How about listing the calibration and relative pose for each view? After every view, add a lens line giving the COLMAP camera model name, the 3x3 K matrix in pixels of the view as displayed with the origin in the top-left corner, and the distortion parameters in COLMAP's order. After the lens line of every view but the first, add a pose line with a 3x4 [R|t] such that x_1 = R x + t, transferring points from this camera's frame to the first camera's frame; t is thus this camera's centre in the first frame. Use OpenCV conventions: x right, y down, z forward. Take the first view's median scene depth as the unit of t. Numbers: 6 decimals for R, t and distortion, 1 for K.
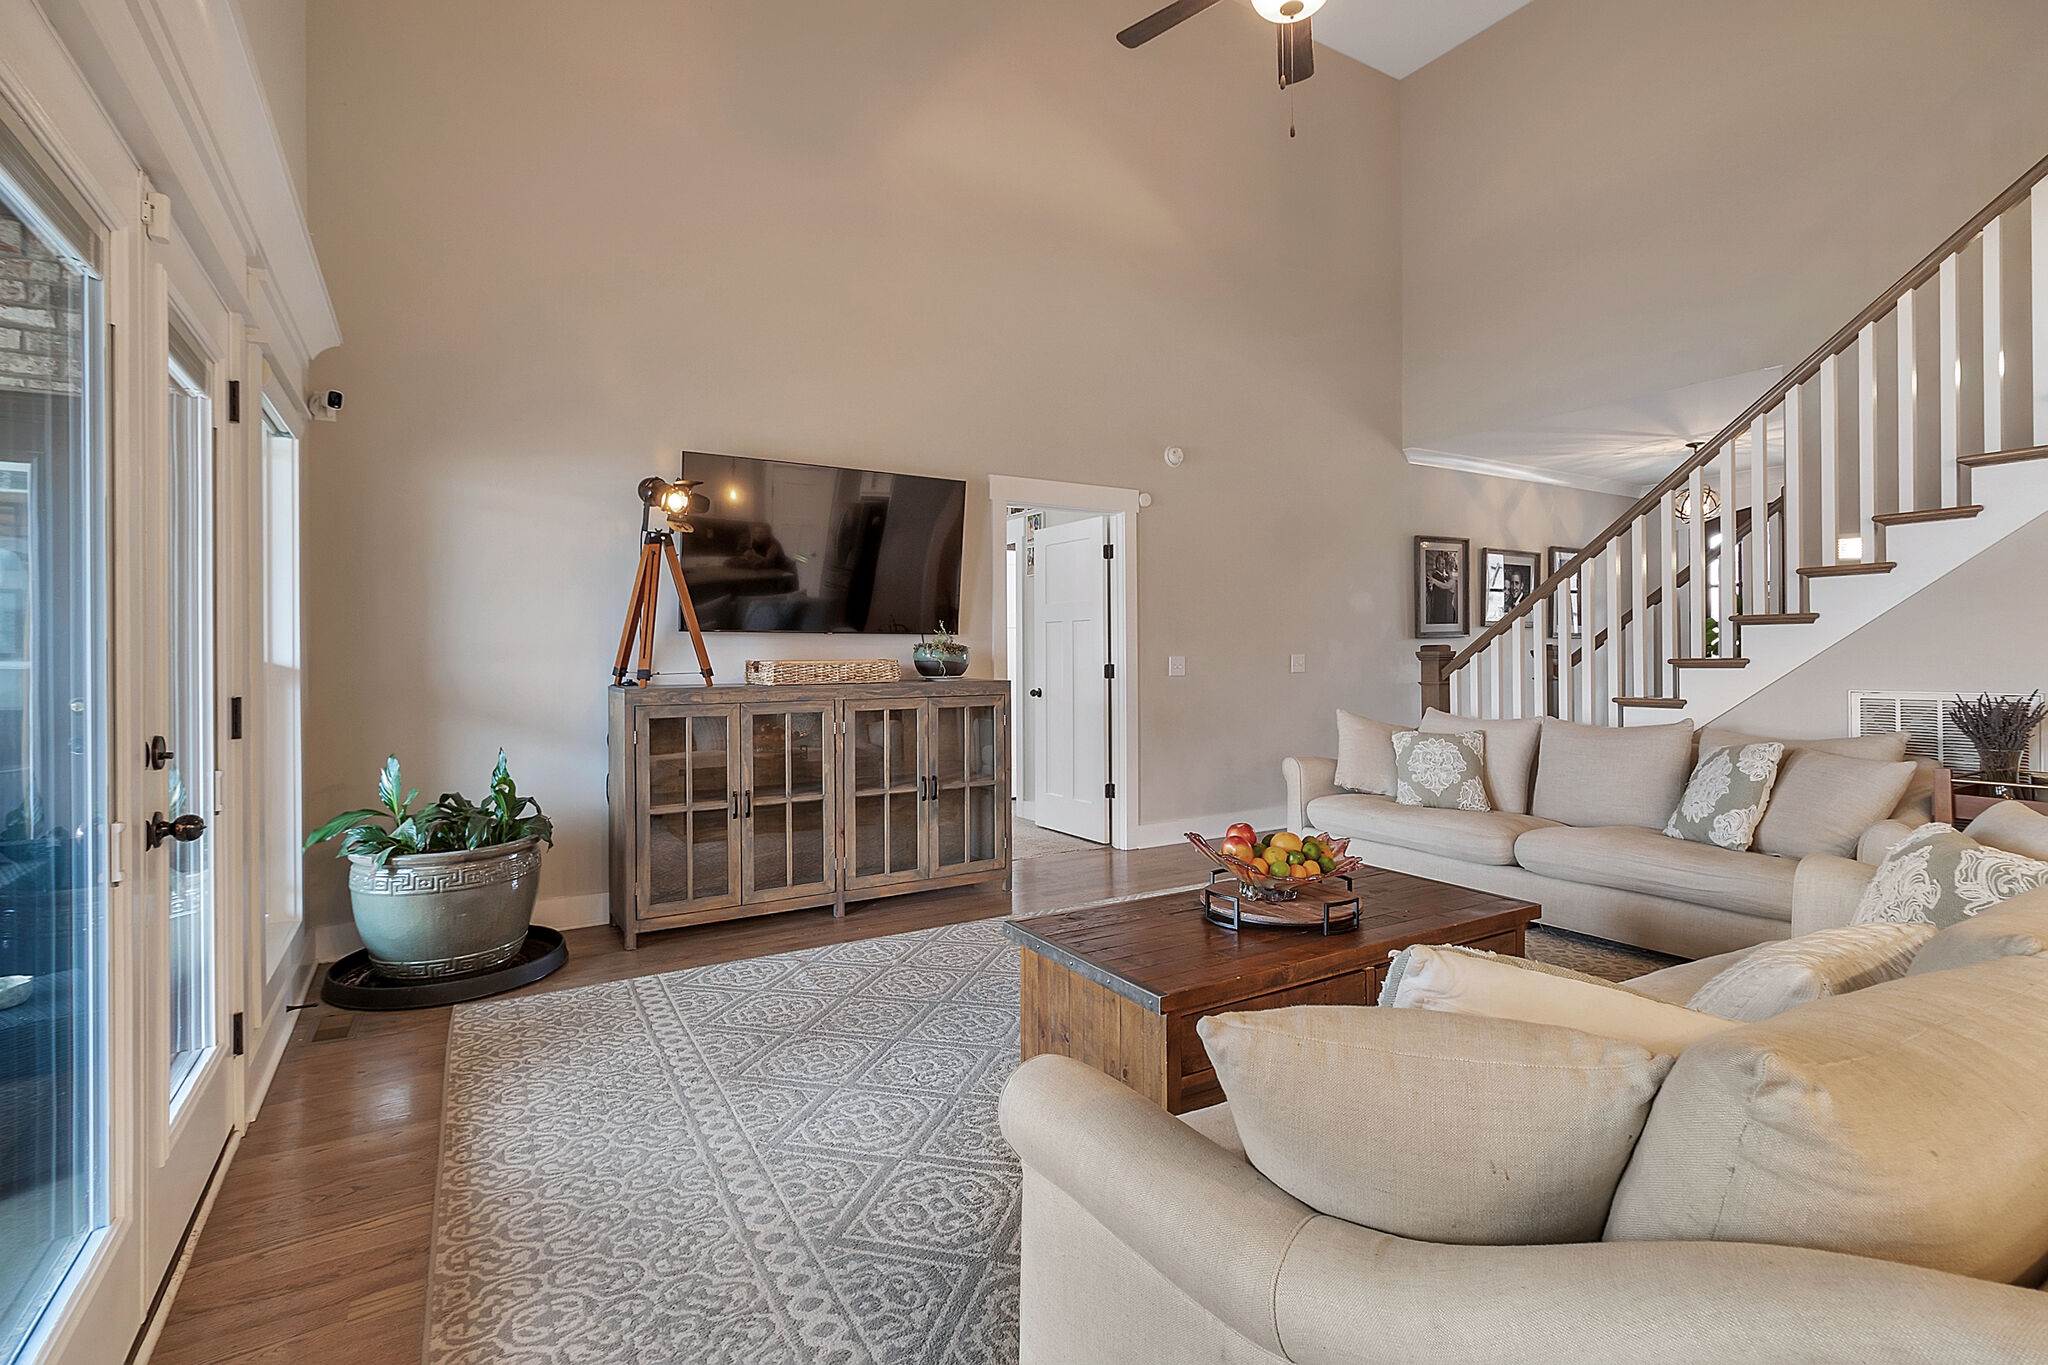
lens RADIAL K [[960.9, 0, 1032.6], [0, 960.9, 661.2], [0, 0, 1]] dist [-0.000090, -0.000134]
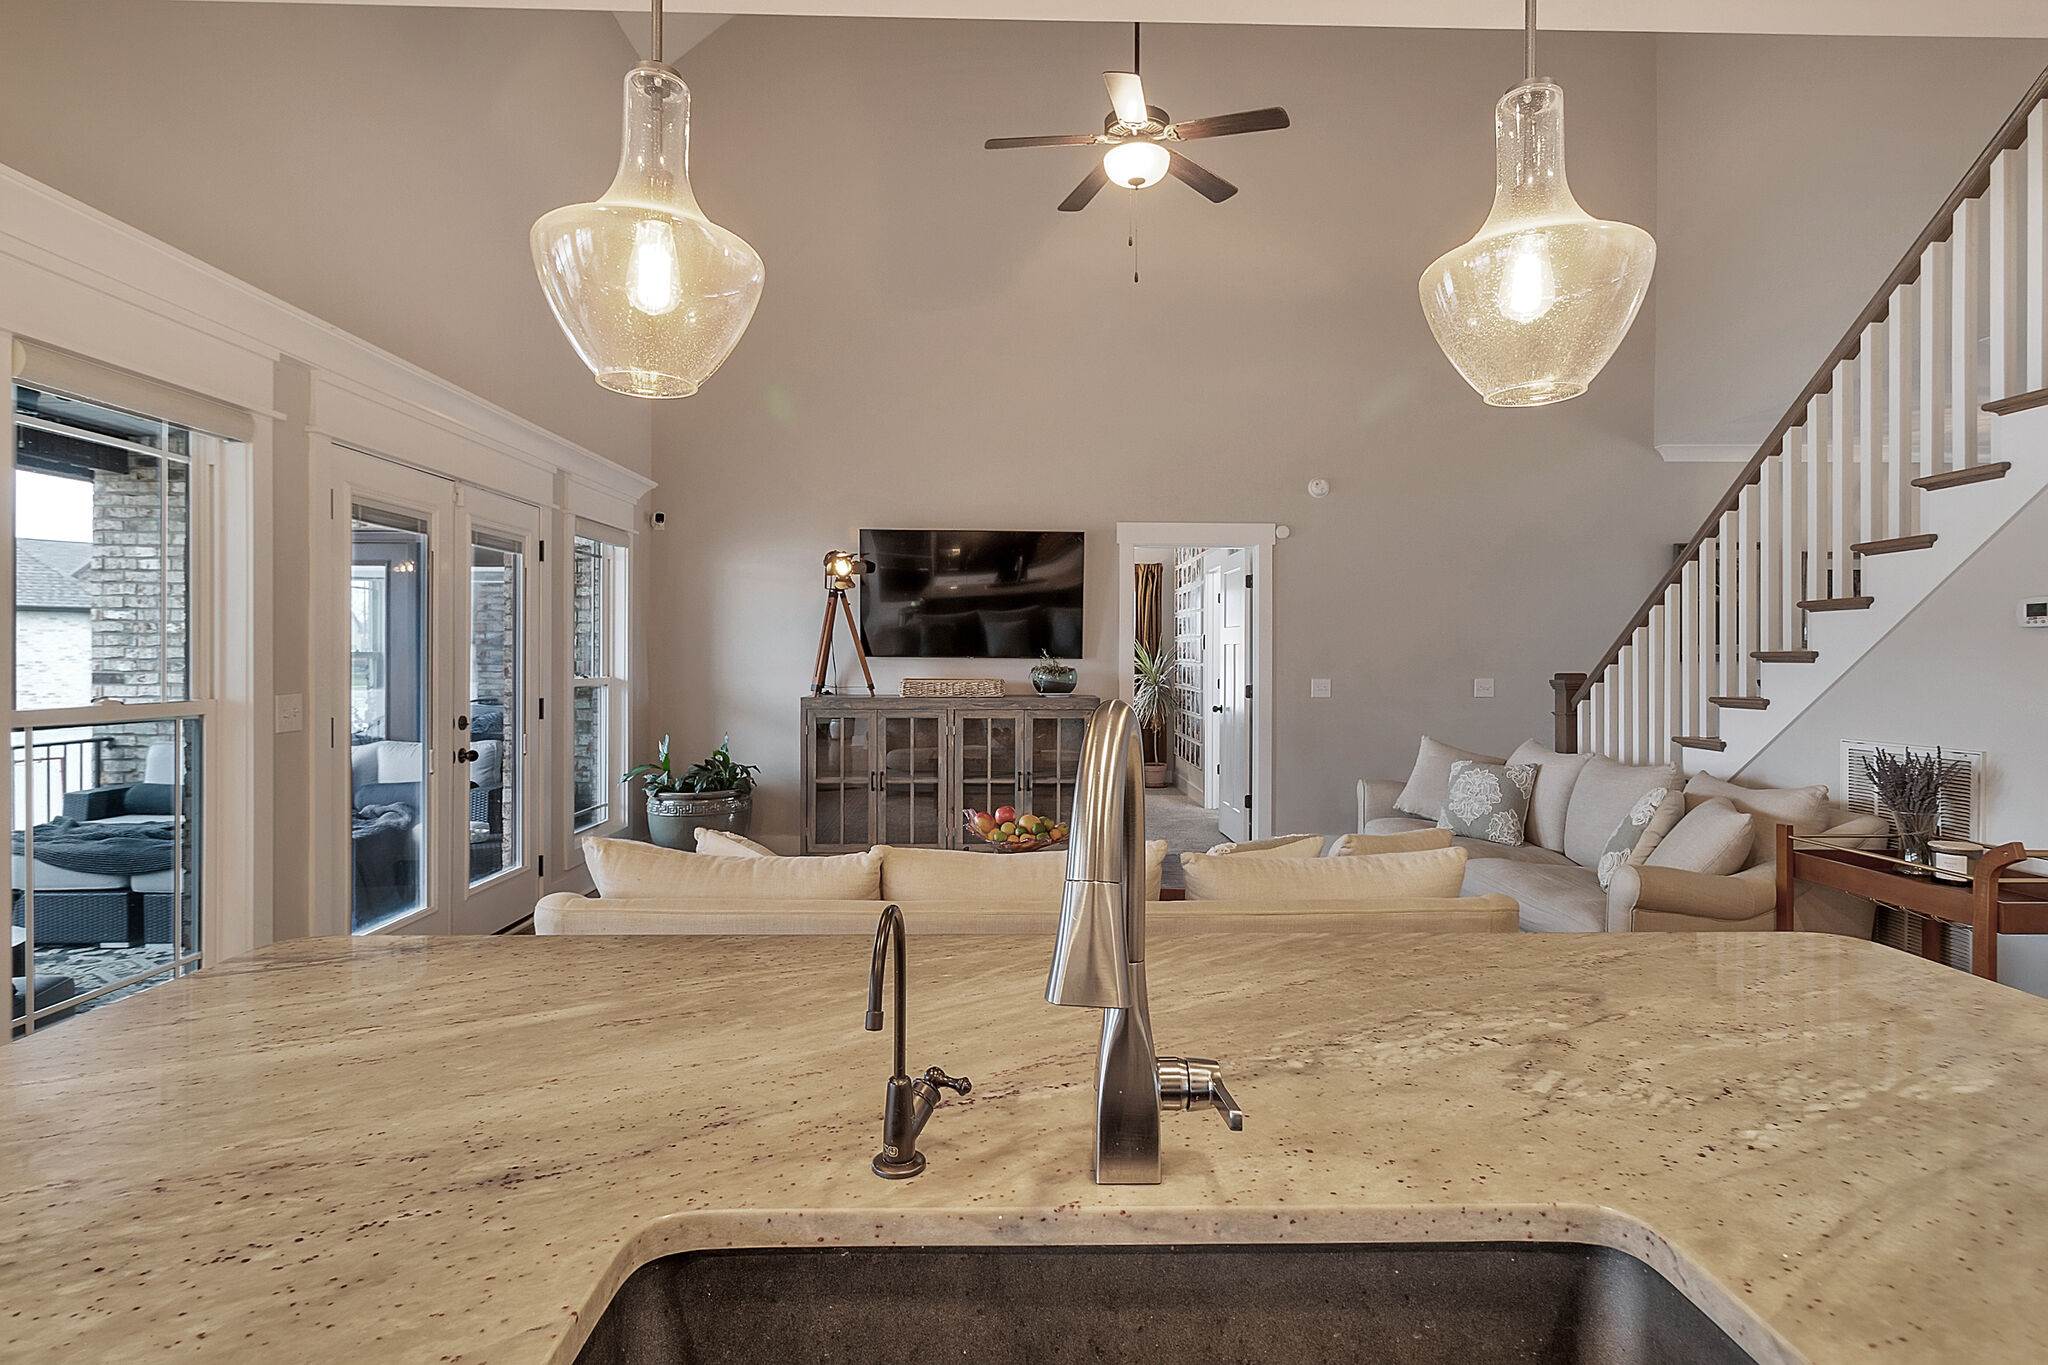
lens RADIAL K [[1053.5, 0, 1025.1], [0, 1053.5, 663.6], [0, 0, 1]] dist [-0.001736, -0.001100]
pose [[0.860369, 0.013114, -0.509502, 0.606669], [-0.012808, 0.999910, 0.004108, -0.029498], [0.509510, 0.002992, 0.860459, -0.197258]]
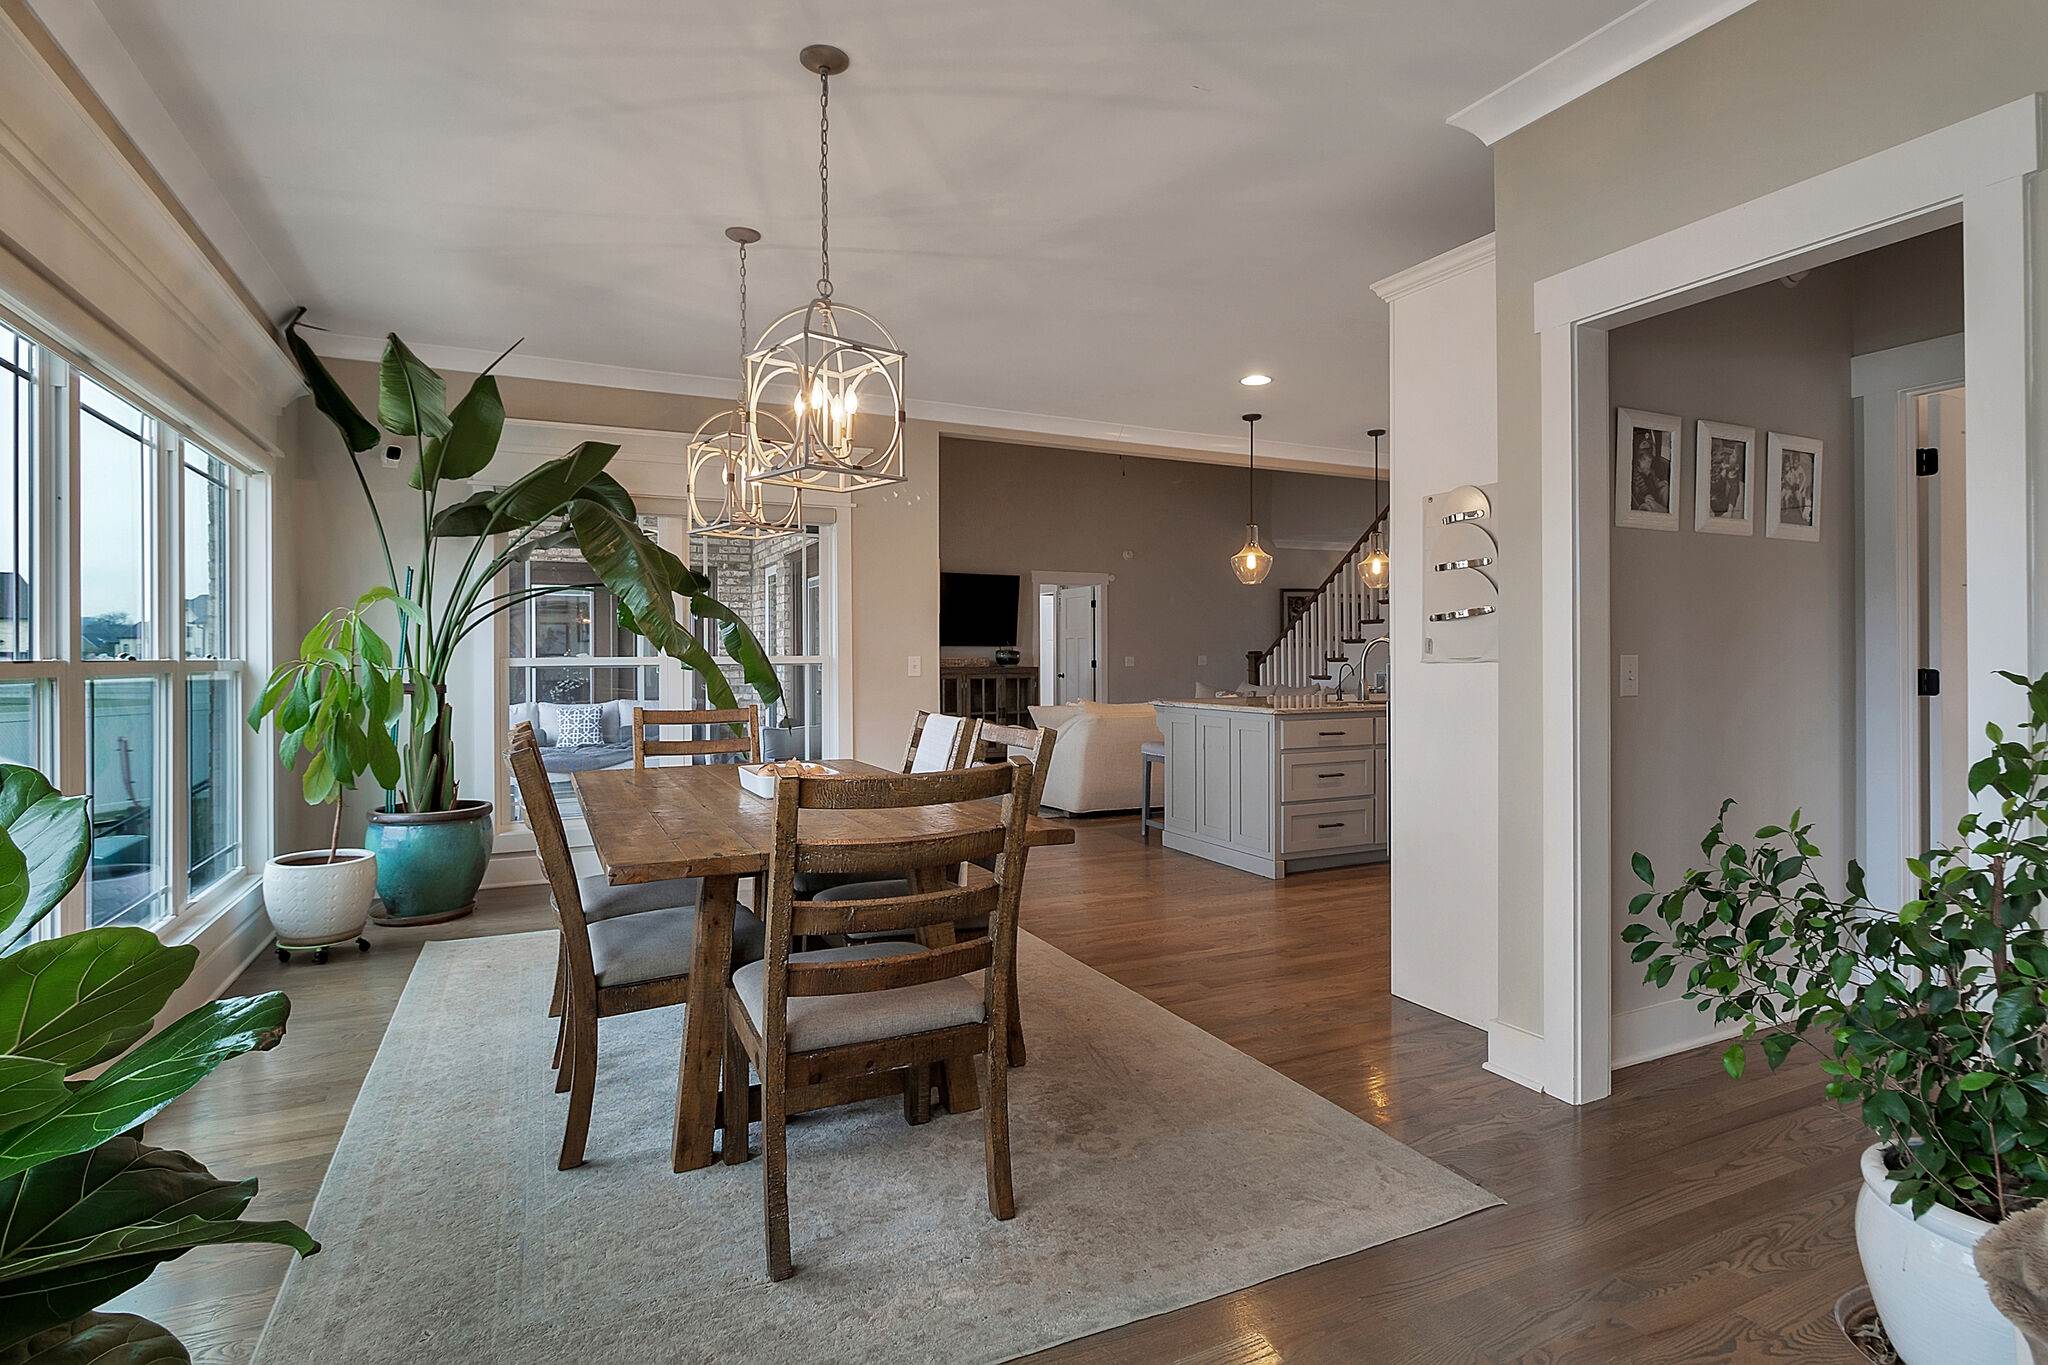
lens RADIAL K [[1053.5, 0, 1025.1], [0, 1053.5, 663.6], [0, 0, 1]] dist [-0.001736, -0.001100]
pose [[0.994171, 0.003053, -0.107773, 0.225163], [-0.003449, 0.999988, -0.003490, 0.022829], [0.107761, 0.003842, 0.994169, -1.542121]]
